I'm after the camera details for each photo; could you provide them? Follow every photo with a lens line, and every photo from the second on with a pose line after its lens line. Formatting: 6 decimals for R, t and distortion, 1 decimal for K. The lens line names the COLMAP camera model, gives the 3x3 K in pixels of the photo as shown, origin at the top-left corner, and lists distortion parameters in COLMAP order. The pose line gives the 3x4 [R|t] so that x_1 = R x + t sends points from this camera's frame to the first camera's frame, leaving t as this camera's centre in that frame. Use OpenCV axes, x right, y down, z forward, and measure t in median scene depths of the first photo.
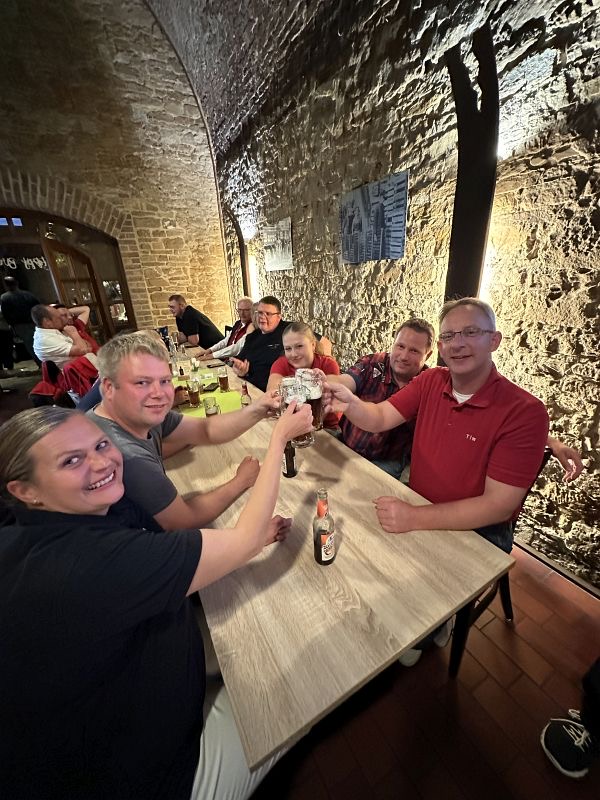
lens RADIAL K [[316.2, 0, 300.0], [0, 316.2, 400.0], [0, 0, 1]] dist [-0.020384, 0.005331]
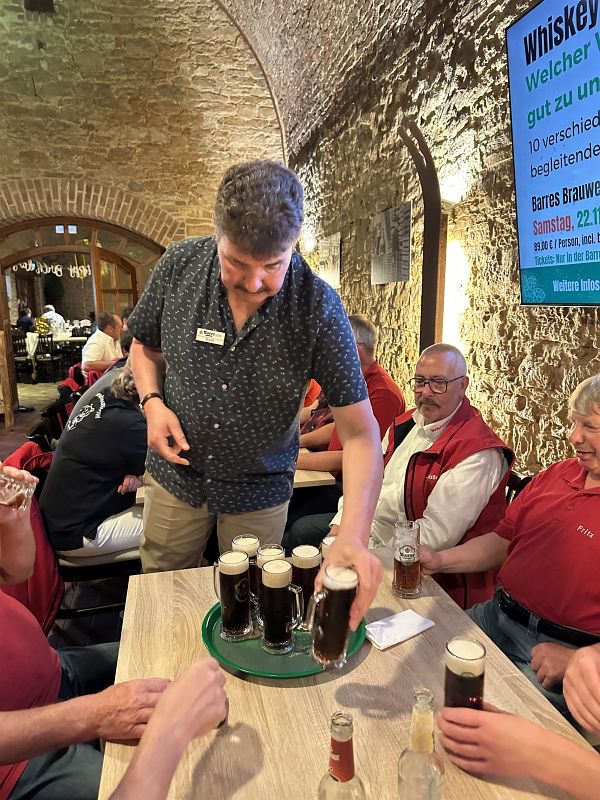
lens RADIAL K [[562.1, 0, 294.6], [0, 562.1, 404.3], [0, 0, 1]] dist [0.006194, -0.033141]
pose [[0.956794, 0.088154, -0.277081, 0.329378], [-0.137302, 0.976976, -0.163295, 0.169158], [0.256307, 0.194284, 0.946869, -0.441125]]
